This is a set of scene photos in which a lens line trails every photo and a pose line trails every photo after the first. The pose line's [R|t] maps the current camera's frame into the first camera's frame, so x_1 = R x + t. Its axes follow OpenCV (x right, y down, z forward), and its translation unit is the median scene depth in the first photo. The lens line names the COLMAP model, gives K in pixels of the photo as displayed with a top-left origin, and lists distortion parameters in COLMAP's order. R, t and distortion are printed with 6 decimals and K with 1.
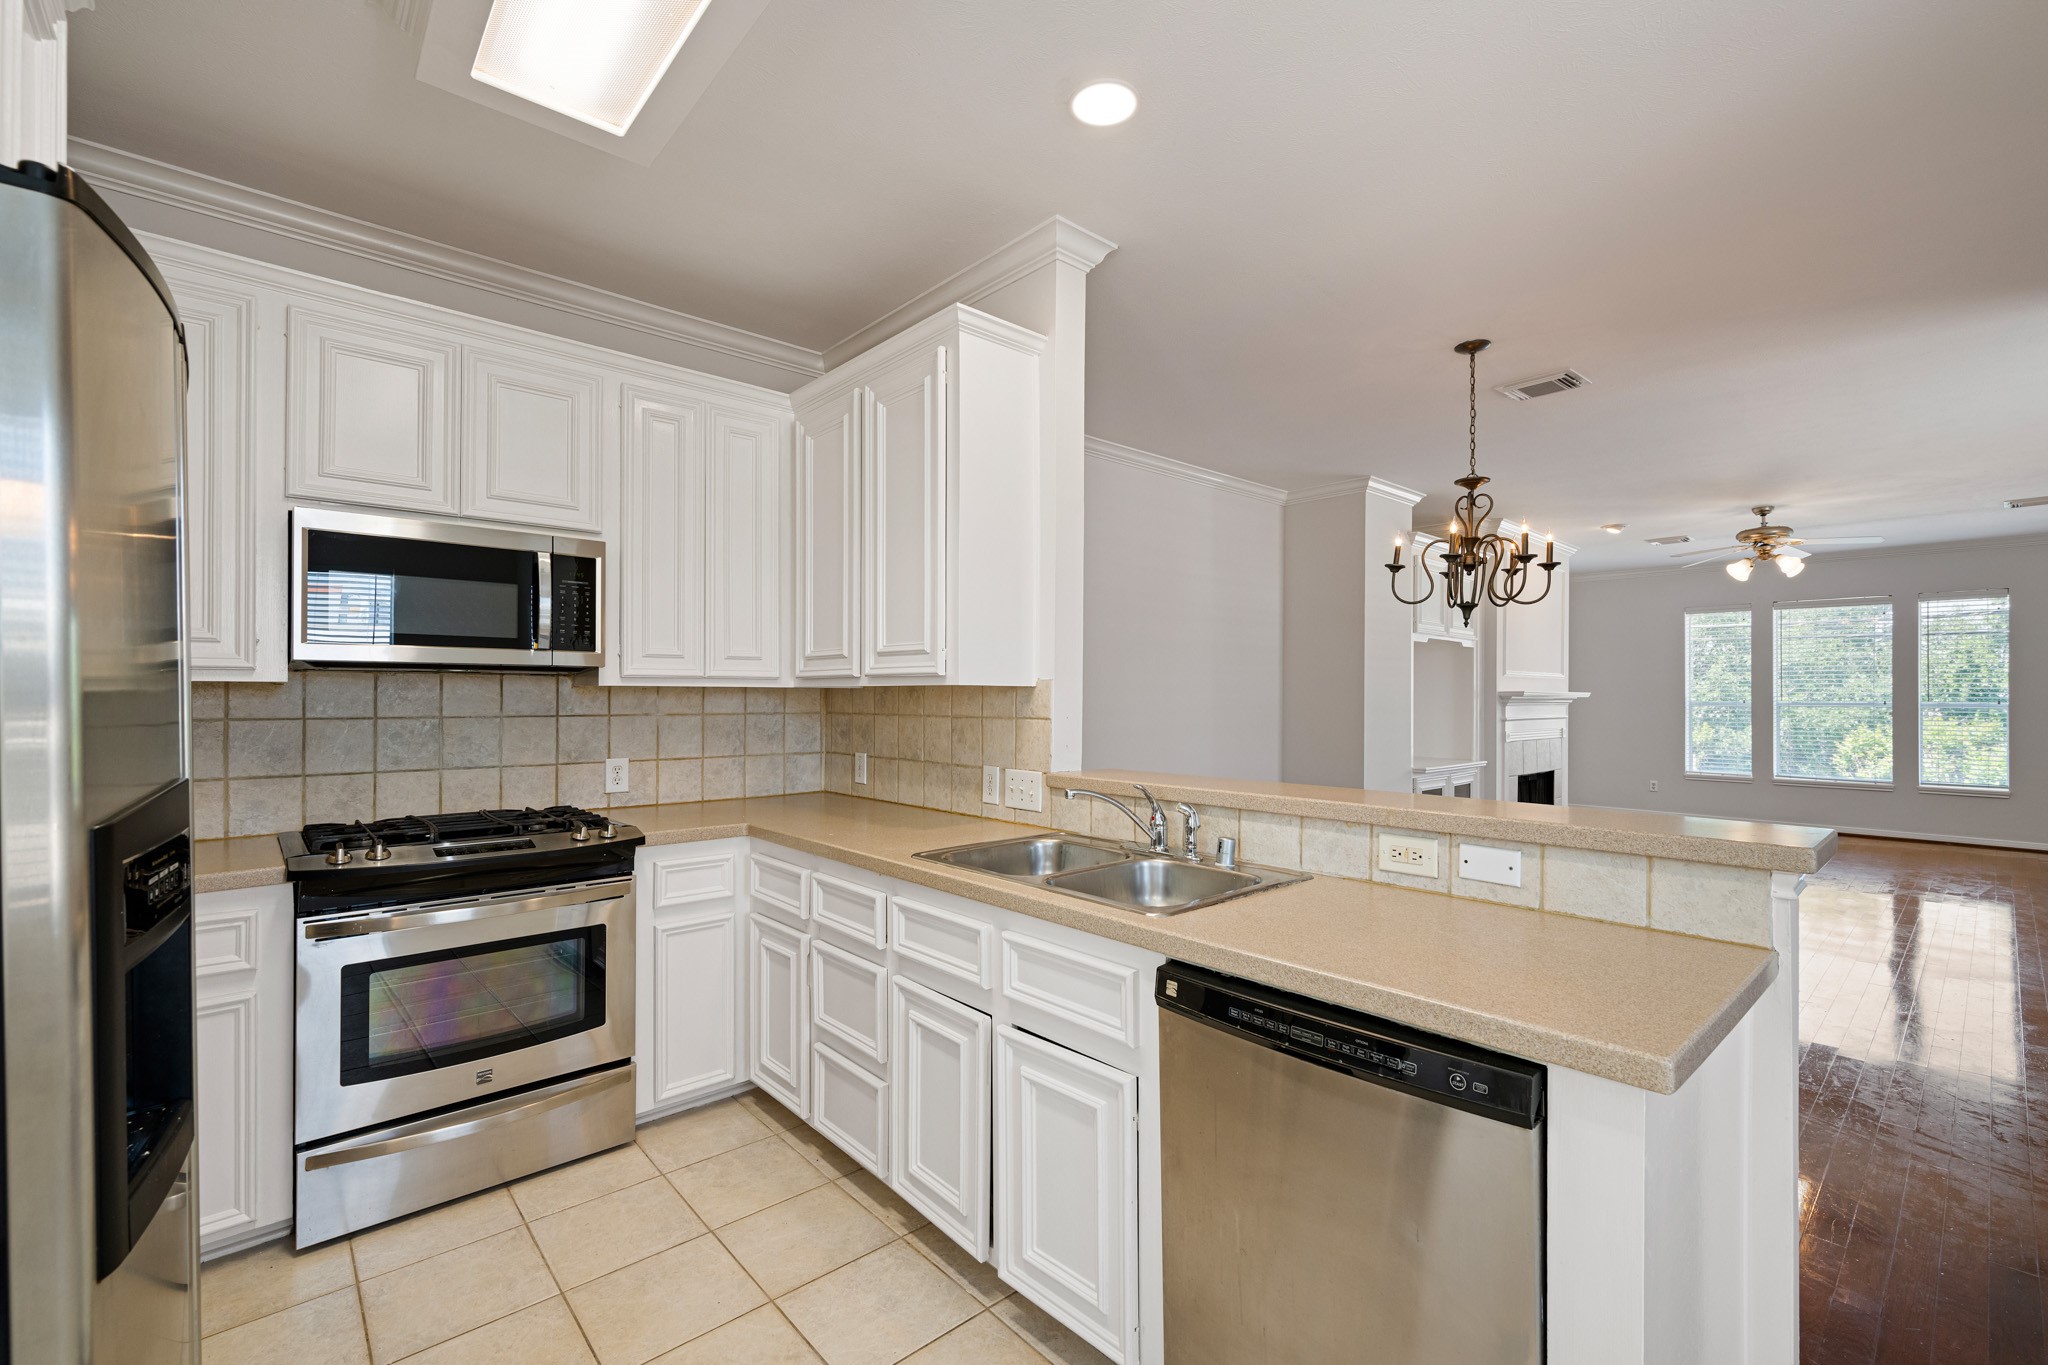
lens RADIAL K [[871.7, 0, 1023.1], [0, 871.7, 698.5], [0, 0, 1]] dist [-0.000313, -0.000541]
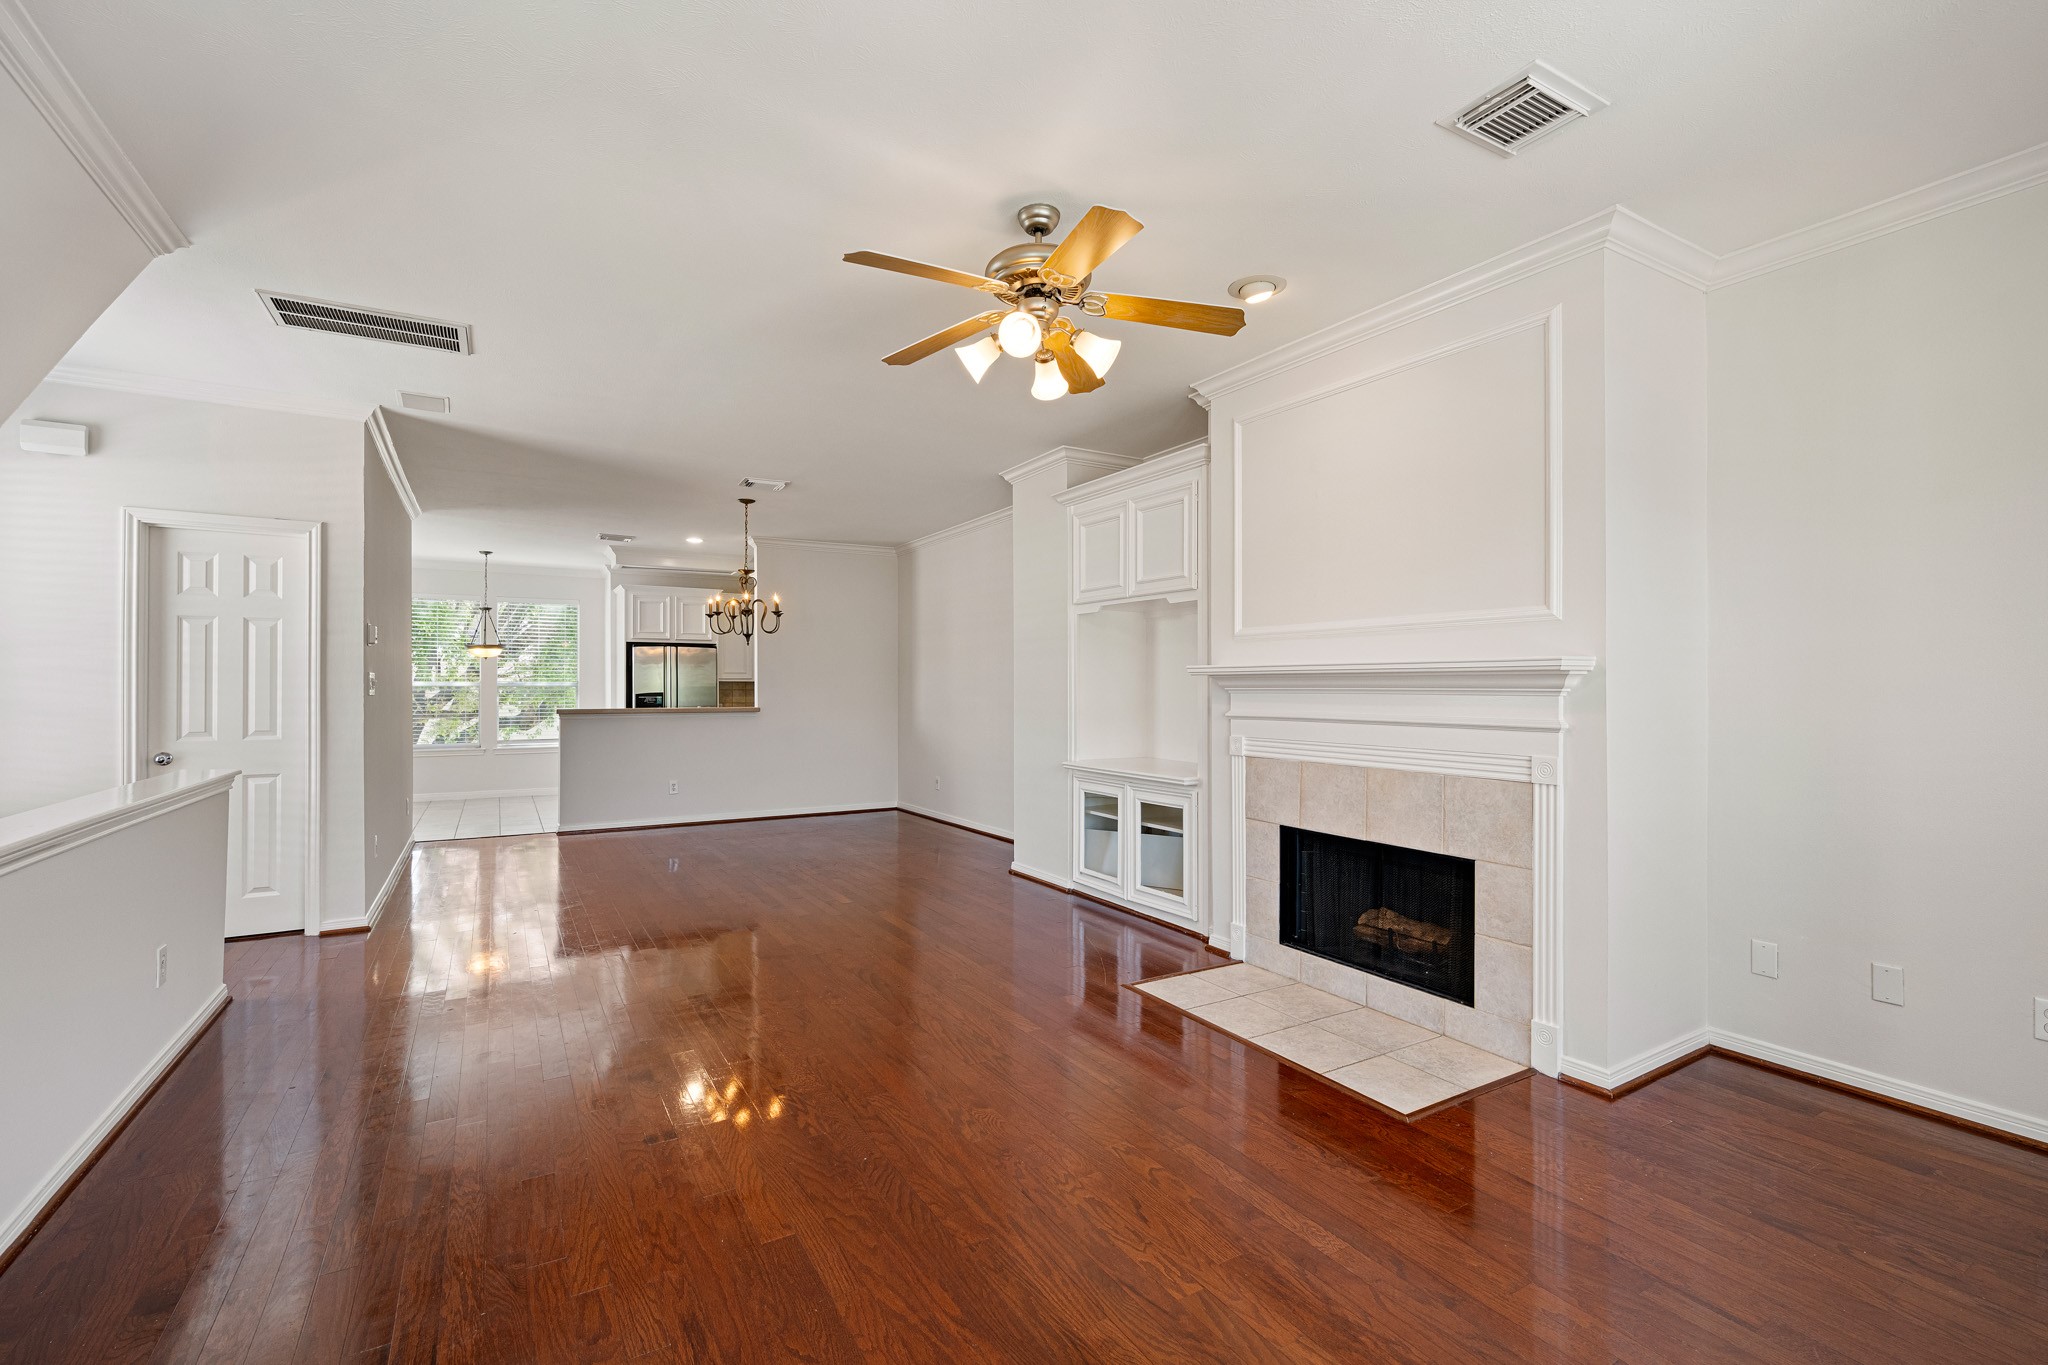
lens RADIAL K [[896.4, 0, 1036.2], [0, 896.4, 682.3], [0, 0, 1]] dist [-0.001030, -0.000314]
pose [[-0.183223, -0.010808, -0.983012, 2.888949], [-0.005692, 0.999934, -0.009933, 0.020680], [0.983055, 0.003775, -0.183273, 2.450229]]
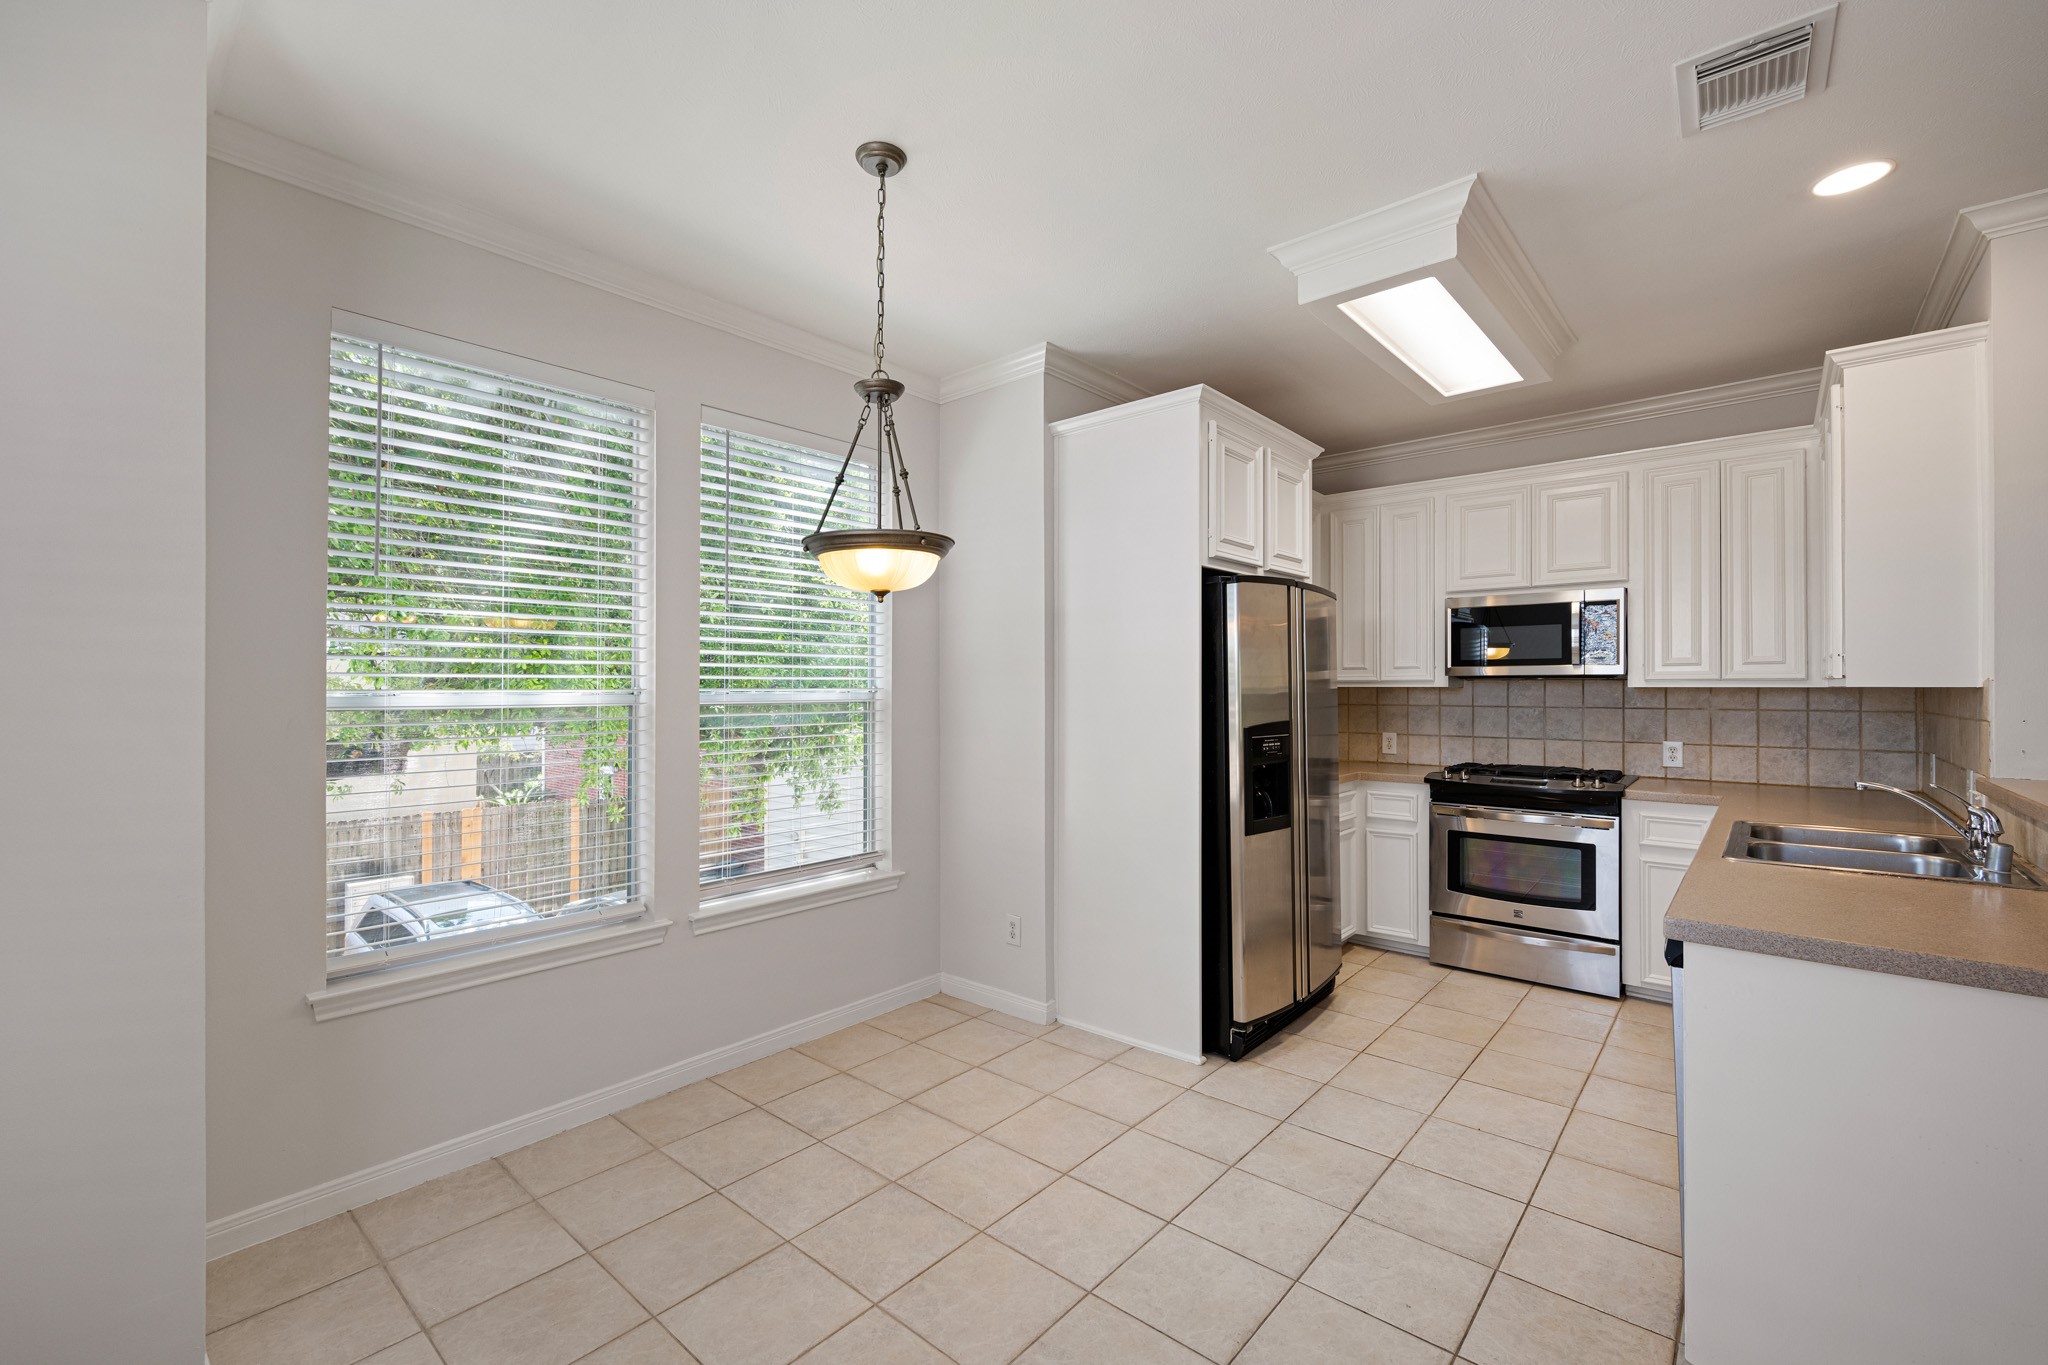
lens RADIAL K [[871.7, 0, 1028.7], [0, 871.7, 684.0], [0, 0, 1]] dist [-0.000313, -0.000541]
pose [[0.139014, -0.006256, -0.990271, 0.775587], [-0.001751, 0.999977, -0.006564, -0.008736], [0.990289, 0.002647, 0.138999, -0.165670]]
